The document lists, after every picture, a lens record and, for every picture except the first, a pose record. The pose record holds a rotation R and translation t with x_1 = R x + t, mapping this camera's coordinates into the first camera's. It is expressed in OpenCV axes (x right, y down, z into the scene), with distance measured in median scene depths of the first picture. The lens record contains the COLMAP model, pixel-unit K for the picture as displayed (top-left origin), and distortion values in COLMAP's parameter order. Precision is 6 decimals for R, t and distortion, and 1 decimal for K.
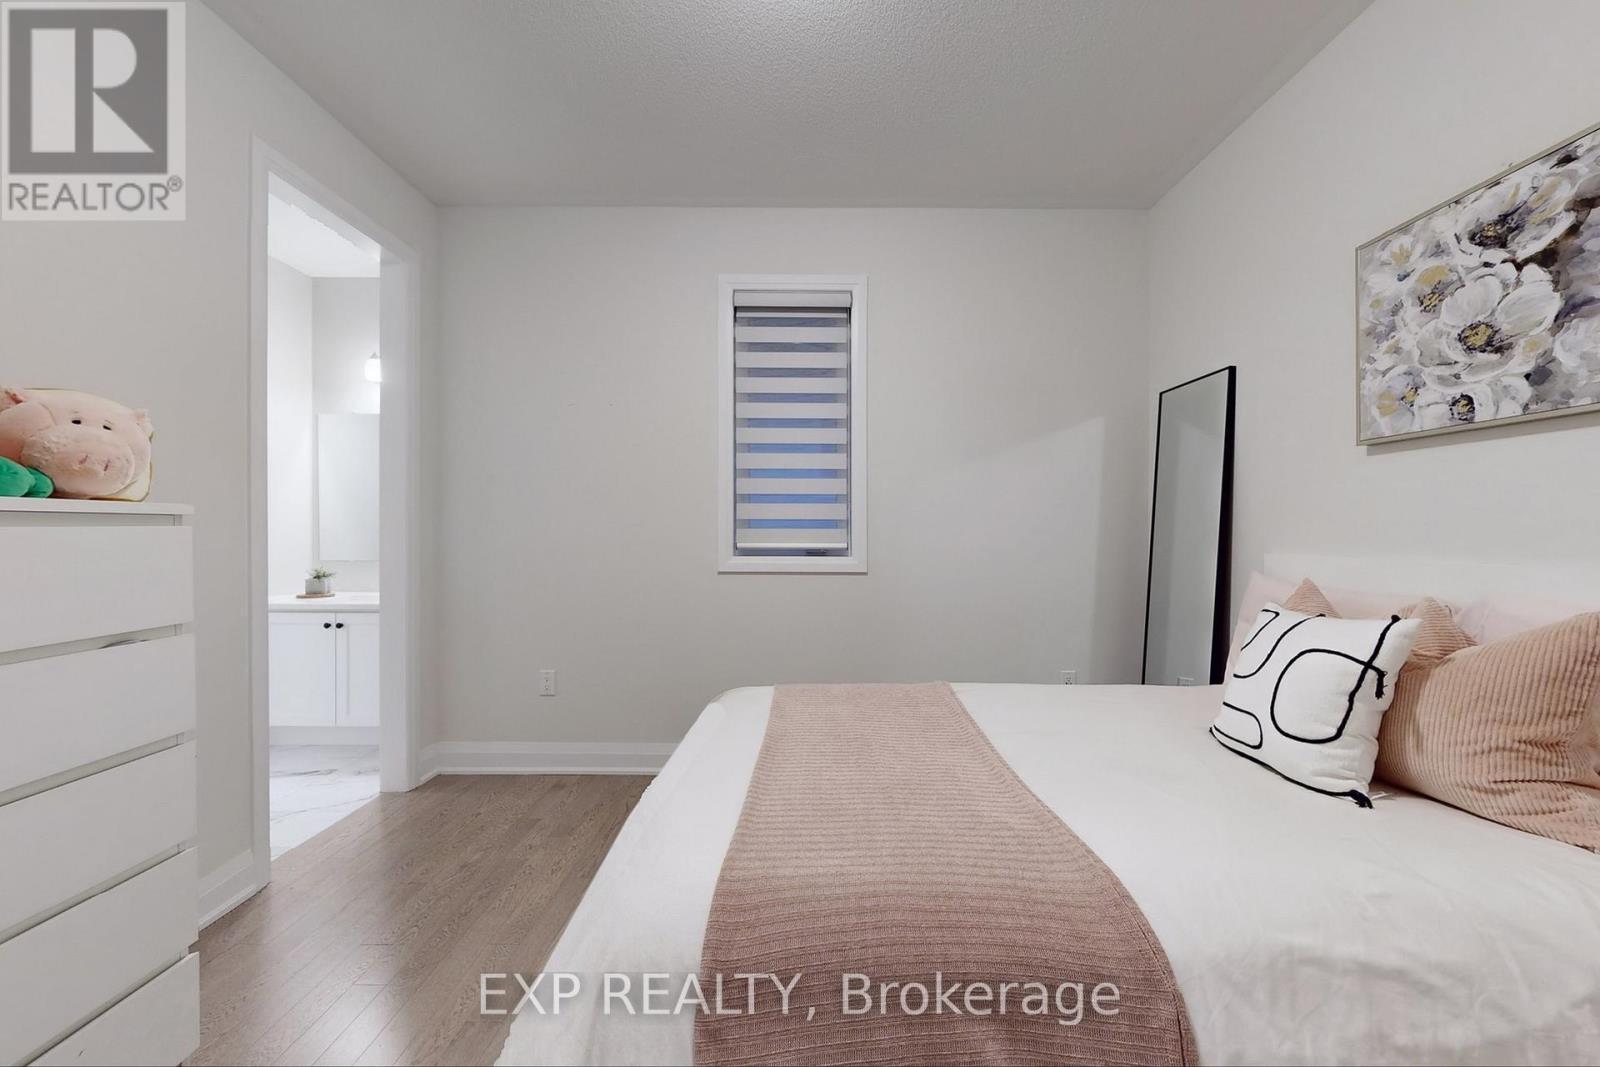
lens RADIAL K [[628.7, 0, 800.0], [0, 628.7, 533.5], [0, 0, 1]] dist [0.001265, 0.000302]
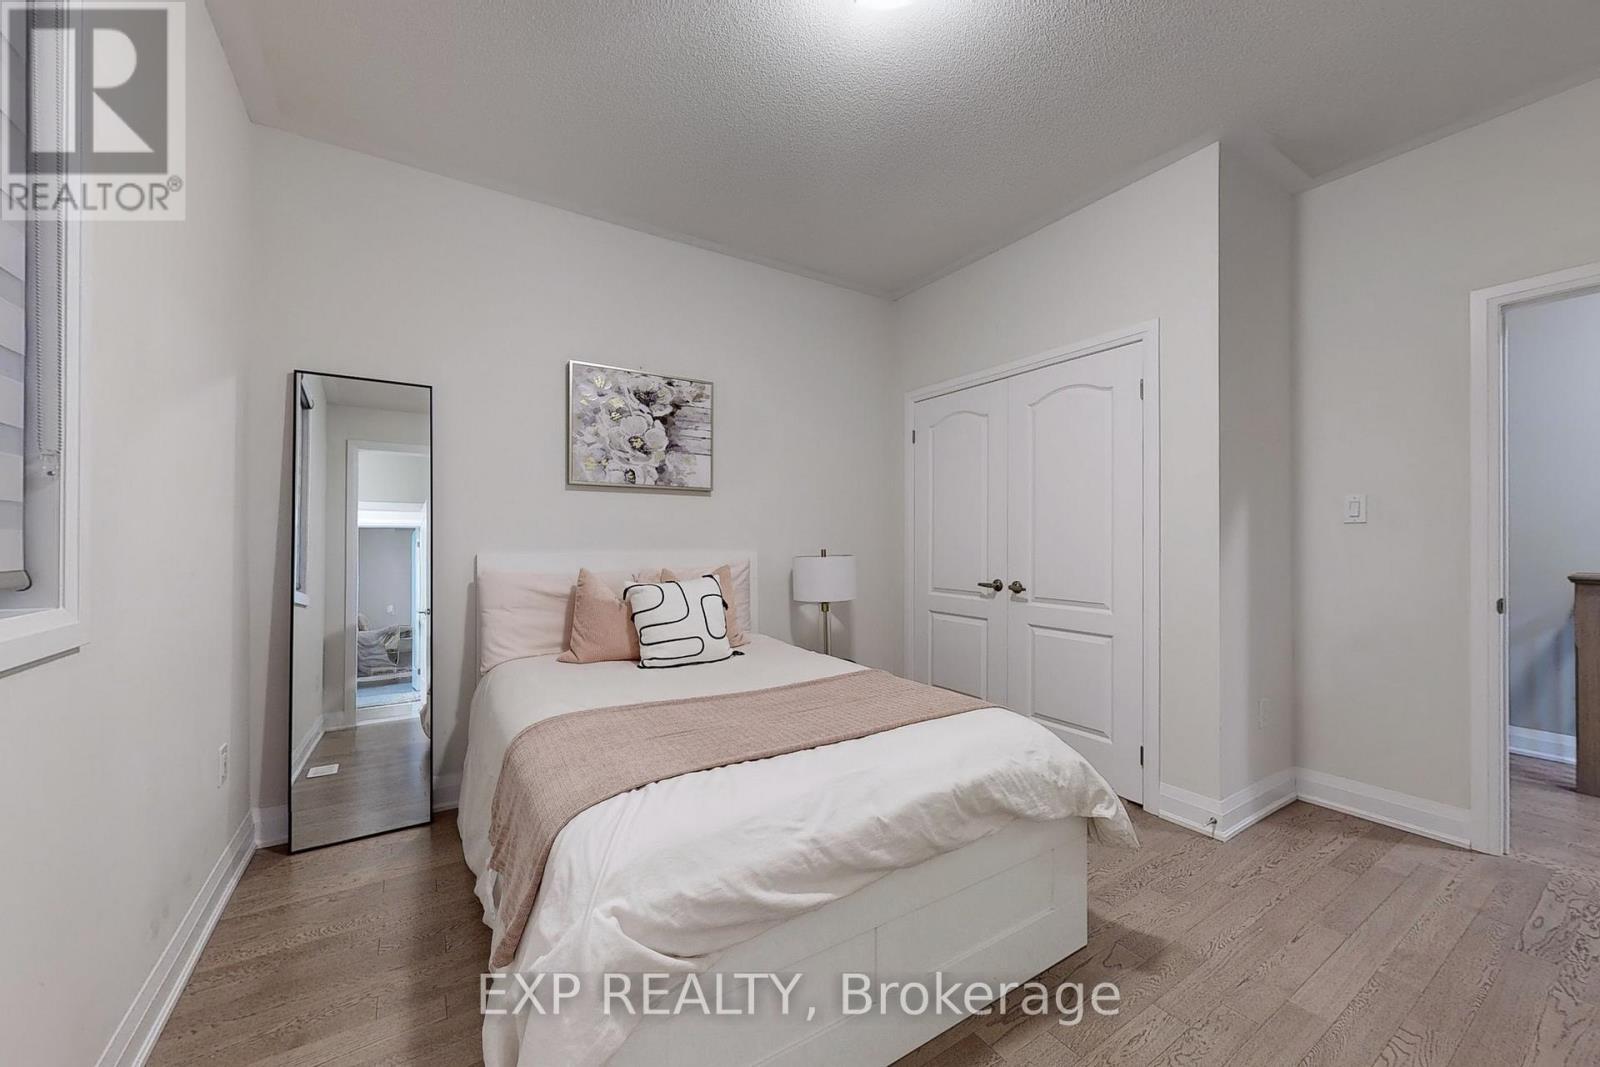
lens RADIAL K [[628.7, 0, 800.0], [0, 628.7, 533.5], [0, 0, 1]] dist [0.001265, 0.000302]
pose [[-0.567219, 0.006025, 0.823545, -0.930905], [0.002402, 0.999981, -0.005662, -0.002057], [-0.823564, -0.001233, -0.567223, 1.727943]]
